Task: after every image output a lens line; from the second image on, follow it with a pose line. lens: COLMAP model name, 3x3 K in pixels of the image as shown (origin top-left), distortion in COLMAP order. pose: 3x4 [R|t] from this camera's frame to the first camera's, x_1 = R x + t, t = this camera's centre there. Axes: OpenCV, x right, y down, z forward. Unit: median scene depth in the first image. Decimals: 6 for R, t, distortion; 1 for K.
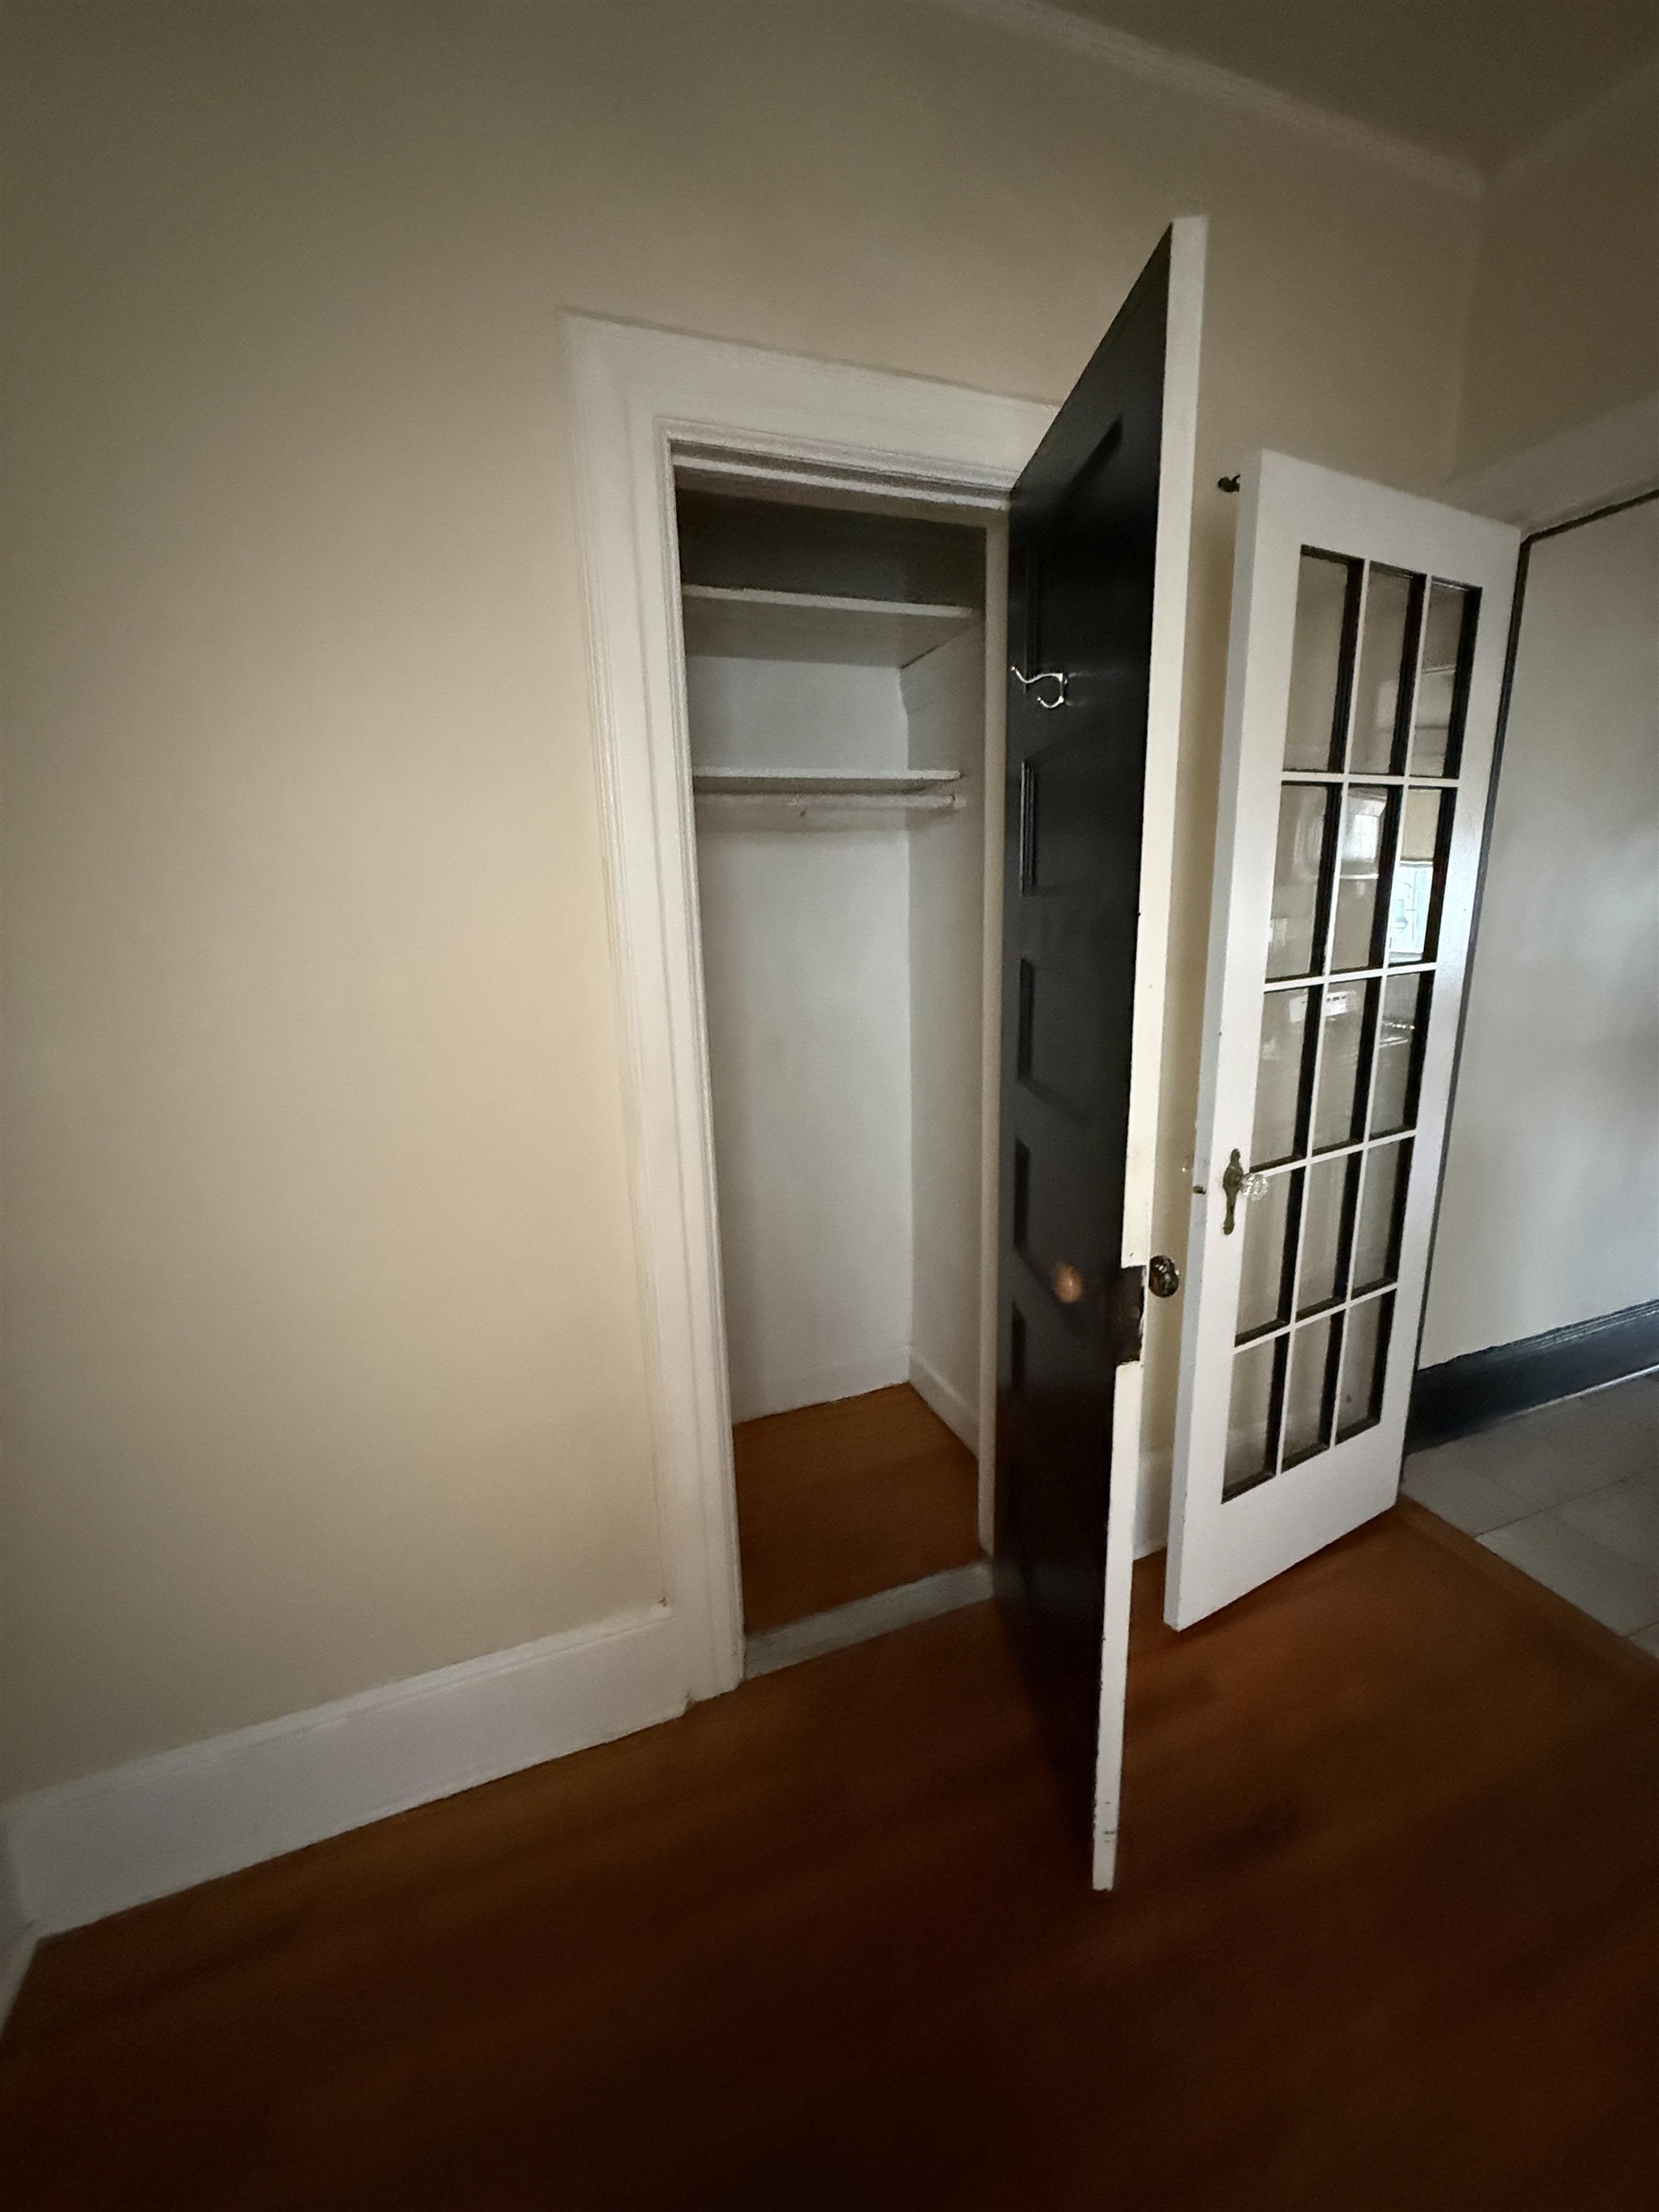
lens RADIAL K [[879.8, 0, 829.7], [0, 879.8, 1108.2], [0, 0, 1]] dist [0.002168, -0.000632]
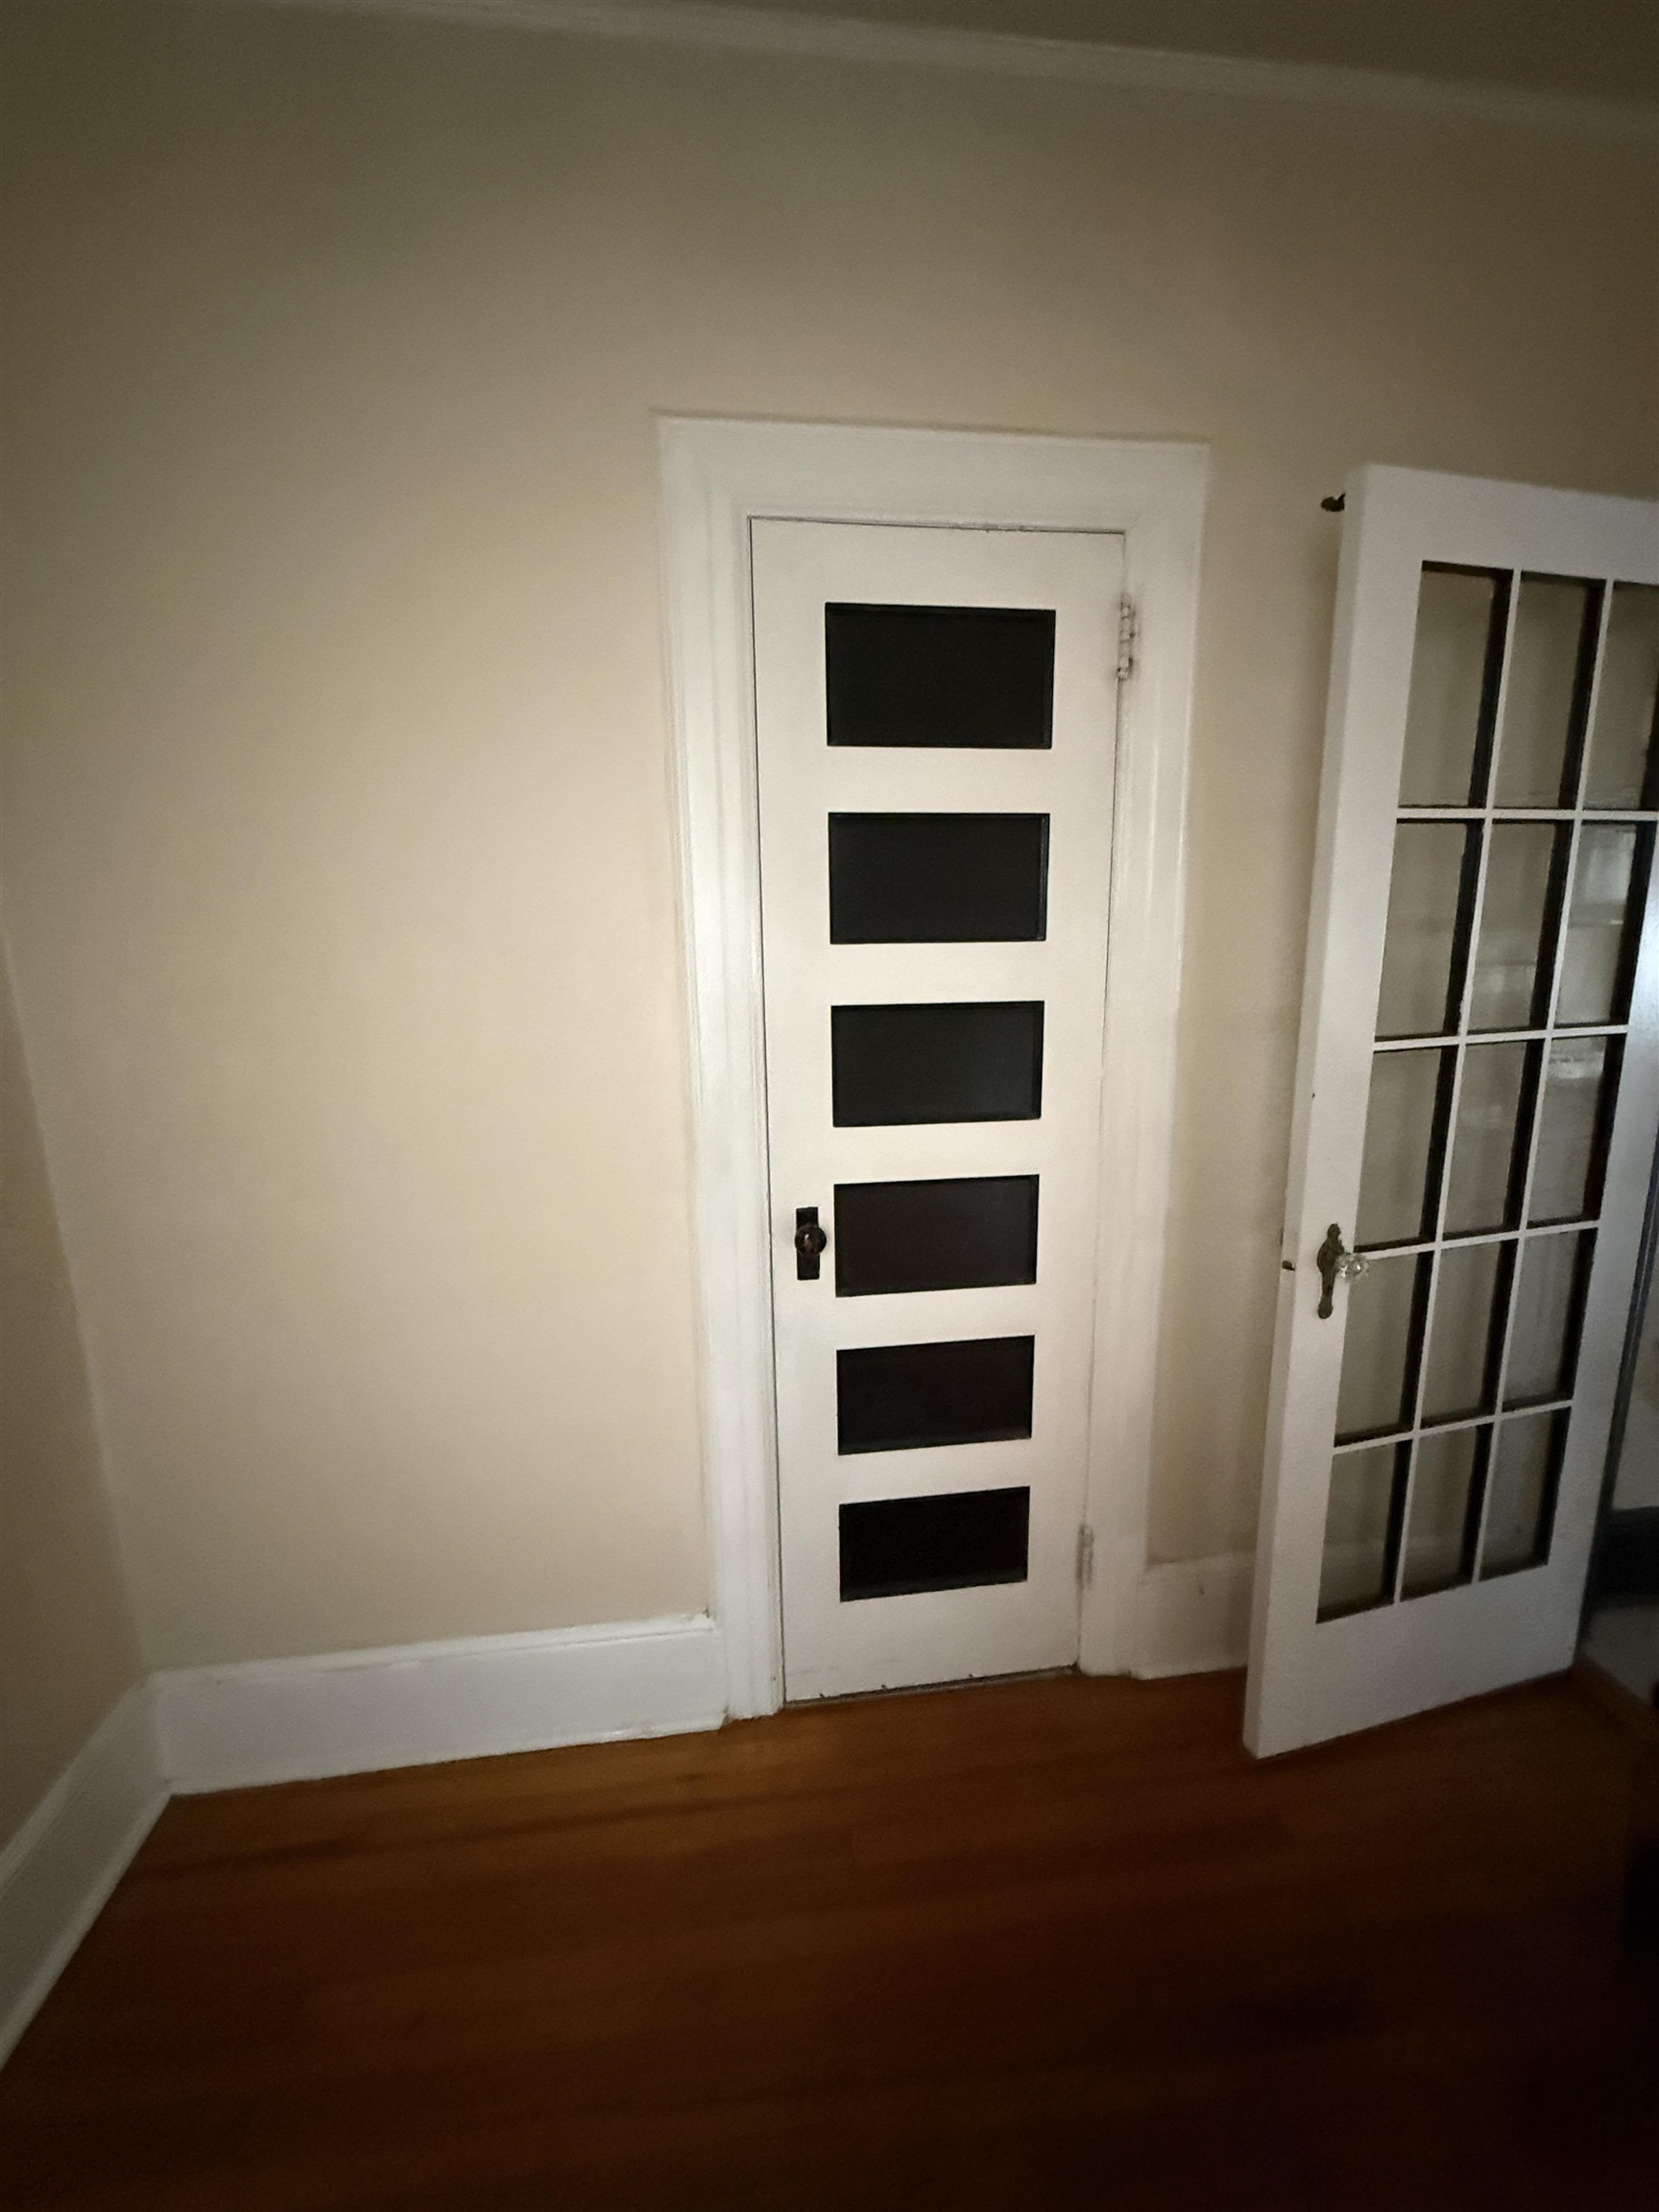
lens RADIAL K [[879.8, 0, 834.0], [0, 879.8, 1104.1], [0, 0, 1]] dist [0.002168, -0.000632]
pose [[0.970984, 0.060021, -0.231491, 0.162260], [-0.068252, 0.997283, -0.027708, -0.015328], [0.229199, 0.042704, 0.972442, 0.005984]]
